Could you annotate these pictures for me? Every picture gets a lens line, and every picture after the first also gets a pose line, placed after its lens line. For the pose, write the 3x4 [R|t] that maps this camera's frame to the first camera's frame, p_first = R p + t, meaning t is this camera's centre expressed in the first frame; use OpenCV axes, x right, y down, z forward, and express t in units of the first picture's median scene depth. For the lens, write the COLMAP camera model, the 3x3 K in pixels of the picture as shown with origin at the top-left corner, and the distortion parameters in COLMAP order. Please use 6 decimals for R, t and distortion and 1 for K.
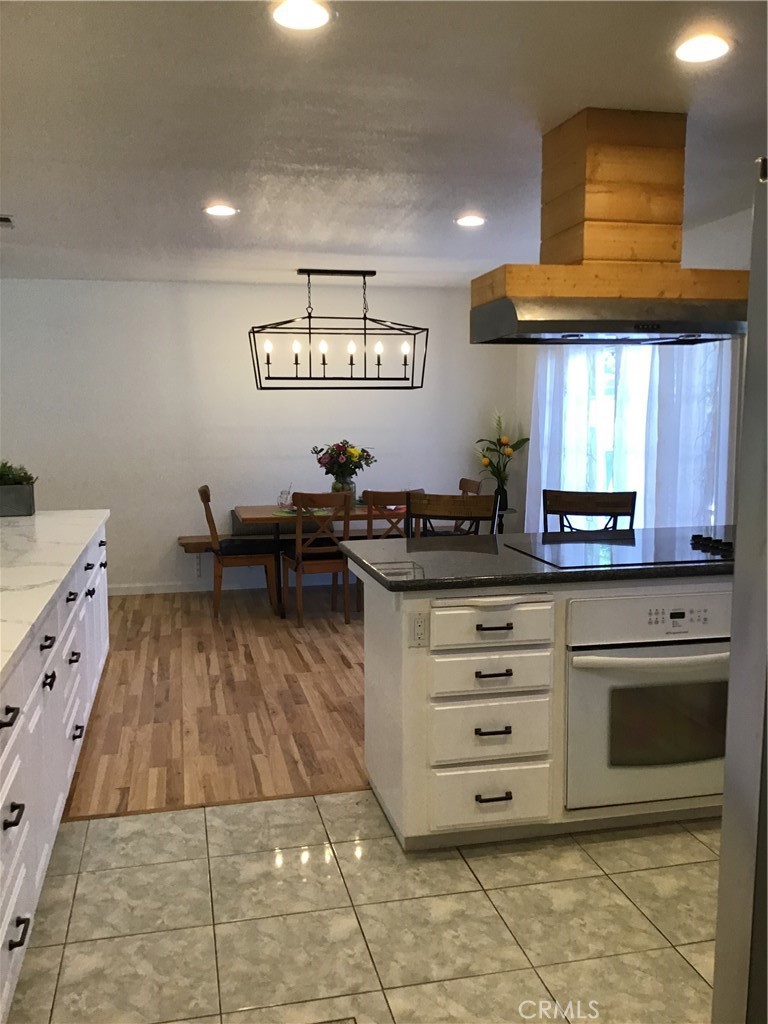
lens RADIAL K [[919.8, 0, 384.0], [0, 919.8, 512.0], [0, 0, 1]] dist [0.127406, -0.154246]
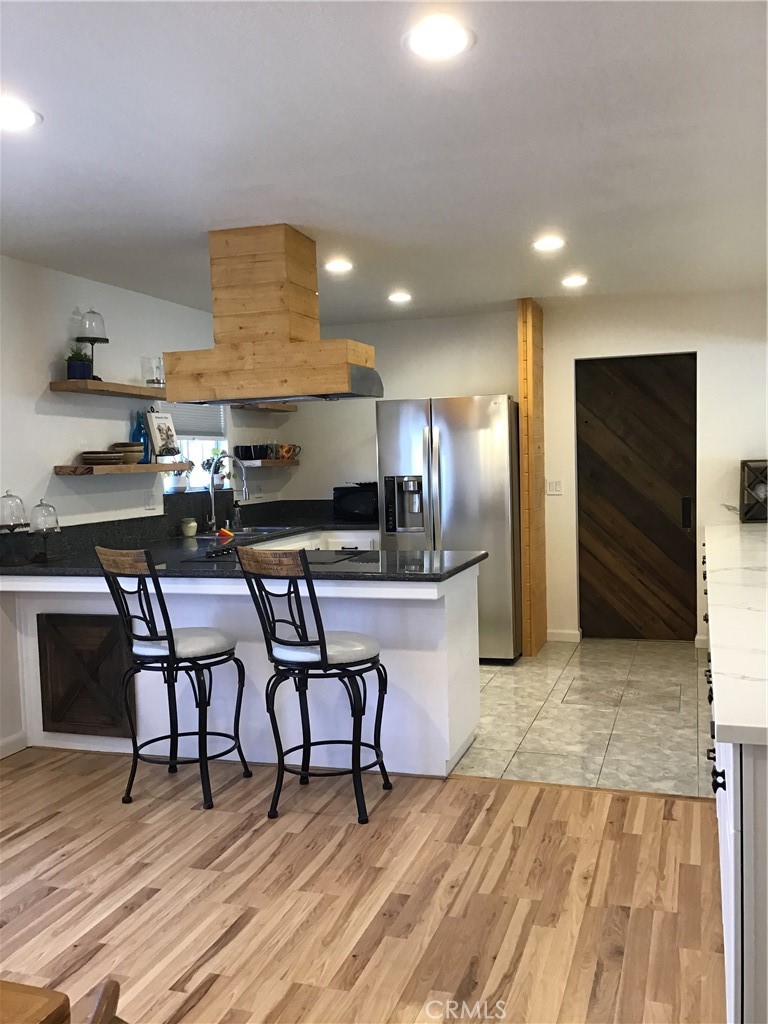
lens RADIAL K [[927.7, 0, 385.1], [0, 927.7, 516.0], [0, 0, 1]] dist [0.124462, -0.227316]
pose [[-0.855508, 0.000077, 0.517790, -0.449577], [0.092989, 0.983765, 0.153493, -0.165475], [-0.509372, 0.179464, -0.841625, 1.618679]]
